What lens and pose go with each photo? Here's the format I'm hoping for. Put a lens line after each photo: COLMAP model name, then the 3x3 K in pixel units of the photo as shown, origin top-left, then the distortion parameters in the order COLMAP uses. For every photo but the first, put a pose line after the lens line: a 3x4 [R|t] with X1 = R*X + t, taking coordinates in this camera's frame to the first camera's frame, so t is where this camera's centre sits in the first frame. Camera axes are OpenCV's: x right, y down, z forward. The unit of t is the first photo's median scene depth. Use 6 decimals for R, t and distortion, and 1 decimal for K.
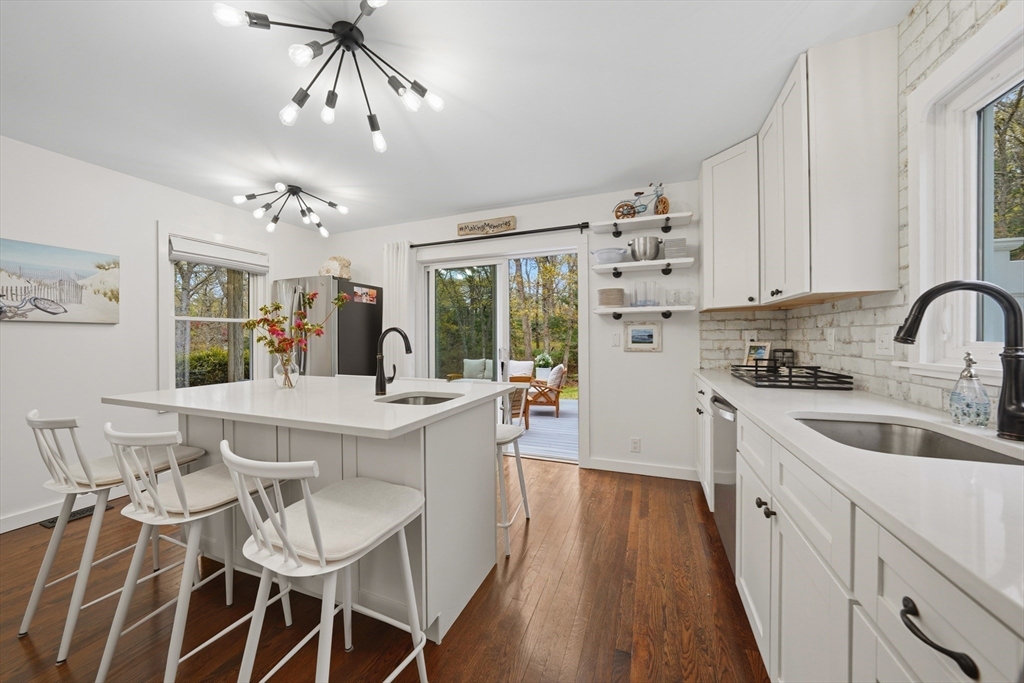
lens RADIAL K [[355.9, 0, 514.1], [0, 355.9, 335.7], [0, 0, 1]] dist [-0.003307, -0.000151]
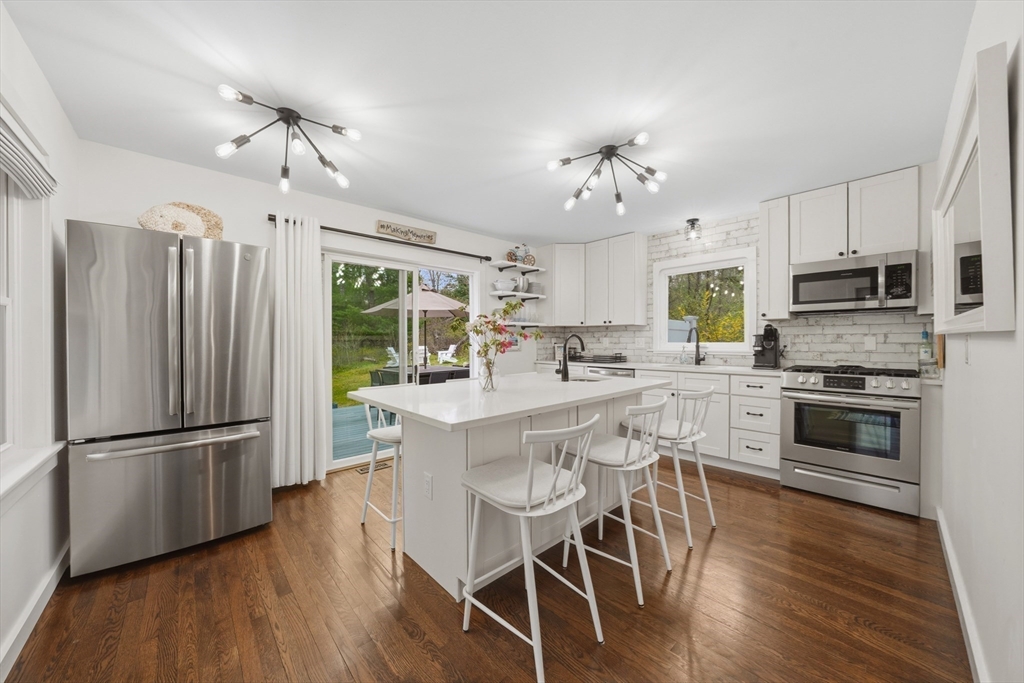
lens RADIAL K [[356.9, 0, 517.0], [0, 356.9, 344.5], [0, 0, 1]] dist [-0.017686, 0.003338]
pose [[0.447828, -0.004192, 0.894110, -1.016924], [-0.003404, 0.999974, 0.006393, 0.006957], [-0.894113, -0.005907, 0.447802, 0.311482]]
